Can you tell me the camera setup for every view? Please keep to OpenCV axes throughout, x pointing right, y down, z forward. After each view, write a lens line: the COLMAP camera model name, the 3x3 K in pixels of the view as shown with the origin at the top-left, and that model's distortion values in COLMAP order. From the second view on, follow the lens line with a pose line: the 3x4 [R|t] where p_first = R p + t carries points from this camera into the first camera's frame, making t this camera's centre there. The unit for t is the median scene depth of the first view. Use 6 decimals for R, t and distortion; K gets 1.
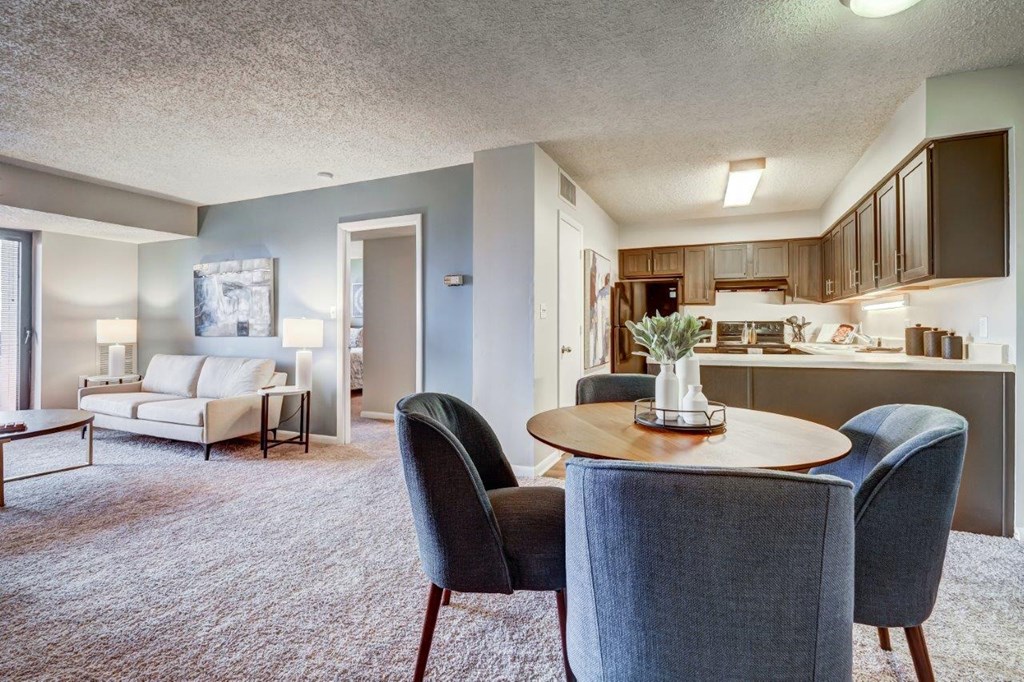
lens RADIAL K [[447.6, 0, 515.5], [0, 447.6, 344.8], [0, 0, 1]] dist [-0.000853, 0.000035]
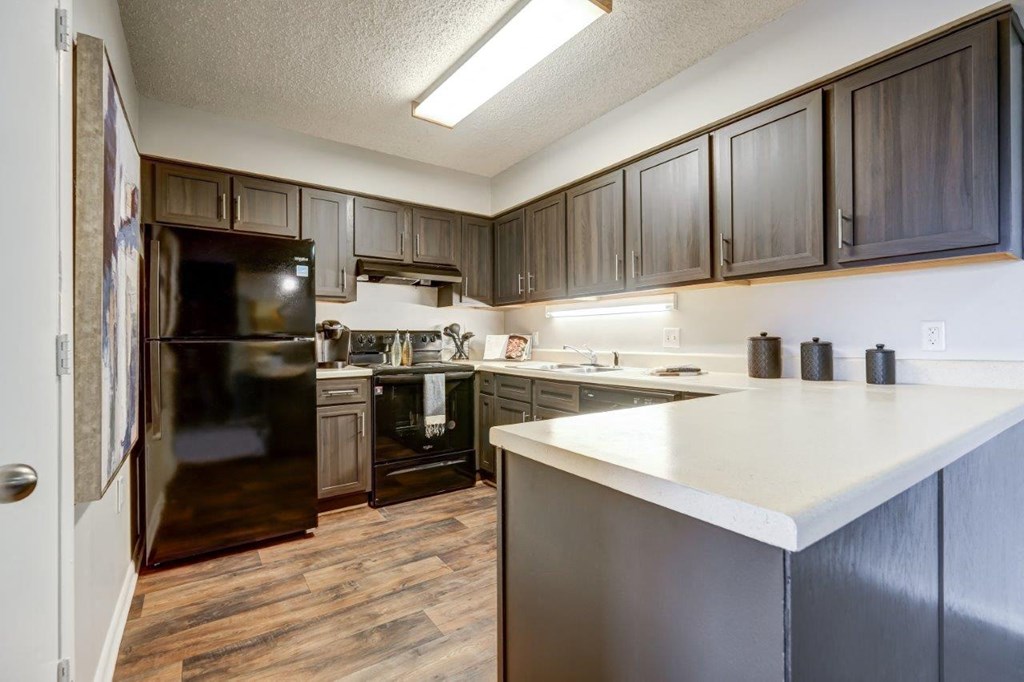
lens RADIAL K [[454.6, 0, 511.9], [0, 454.6, 337.8], [0, 0, 1]] dist [0.000413, -0.000224]
pose [[0.510112, 0.000713, 0.860107, 0.050110], [0.039717, 0.998913, -0.024384, -0.021497], [-0.859190, 0.046600, 0.509530, 0.570964]]
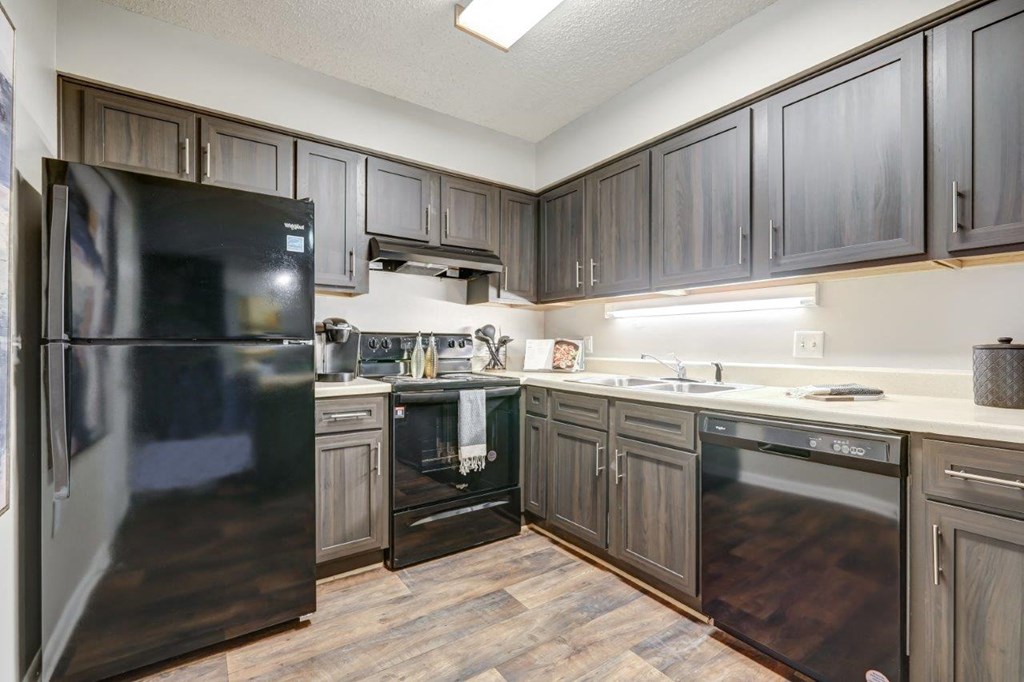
lens RADIAL K [[447.6, 0, 515.5], [0, 447.6, 344.8], [0, 0, 1]] dist [-0.000853, 0.000035]
pose [[0.497007, 0.002698, 0.867742, 0.148694], [0.032143, 0.999252, -0.021517, -0.026617], [-0.867151, 0.038586, 0.496549, 0.706761]]
